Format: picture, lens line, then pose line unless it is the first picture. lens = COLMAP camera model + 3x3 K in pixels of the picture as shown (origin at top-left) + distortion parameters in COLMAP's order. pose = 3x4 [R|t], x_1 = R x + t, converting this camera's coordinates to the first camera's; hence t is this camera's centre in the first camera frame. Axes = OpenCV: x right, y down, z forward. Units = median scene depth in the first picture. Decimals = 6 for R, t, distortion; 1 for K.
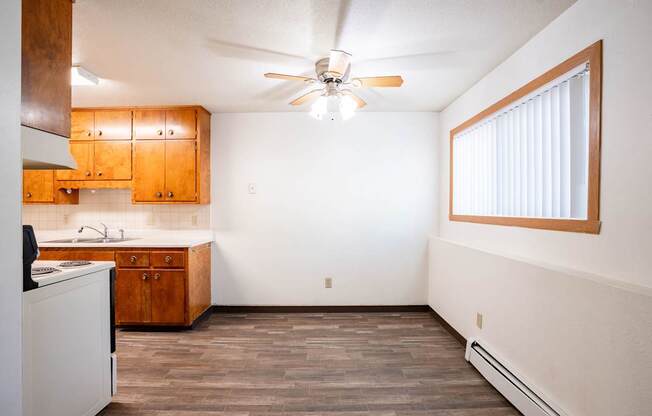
lens RADIAL K [[335.7, 0, 326.0], [0, 335.7, 208.0], [0, 0, 1]] dist [-0.000182, 0.000024]
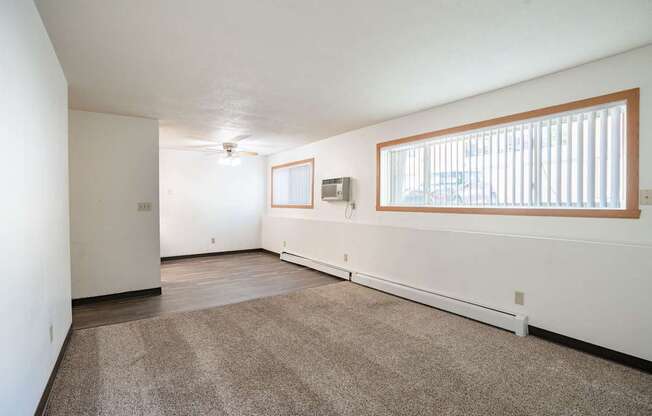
lens RADIAL K [[335.7, 0, 326.0], [0, 335.7, 208.0], [0, 0, 1]] dist [-0.000182, 0.000024]
pose [[0.845705, -0.018132, 0.533343, -0.541933], [0.006973, 0.999713, 0.022931, -0.007275], [-0.533605, -0.015674, 0.845589, -1.135827]]
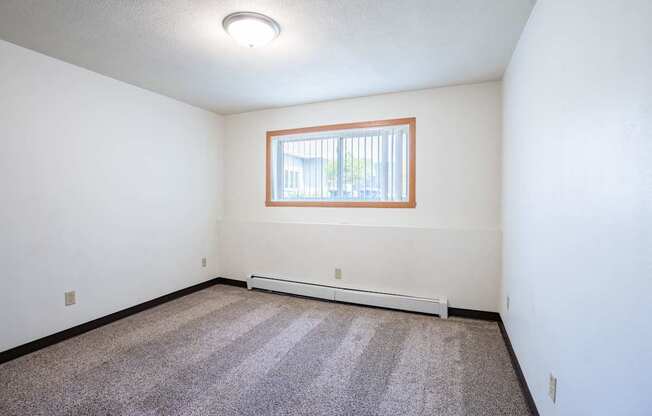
lens RADIAL K [[294.4, 0, 326.0], [0, 294.4, 208.0], [0, 0, 1]] dist [-0.002044, -0.000364]
pose [[0.387934, -0.045014, 0.920587, -0.562369], [0.002960, 0.998862, 0.047594, -0.006912], [-0.921682, -0.015739, 0.387626, 0.388658]]
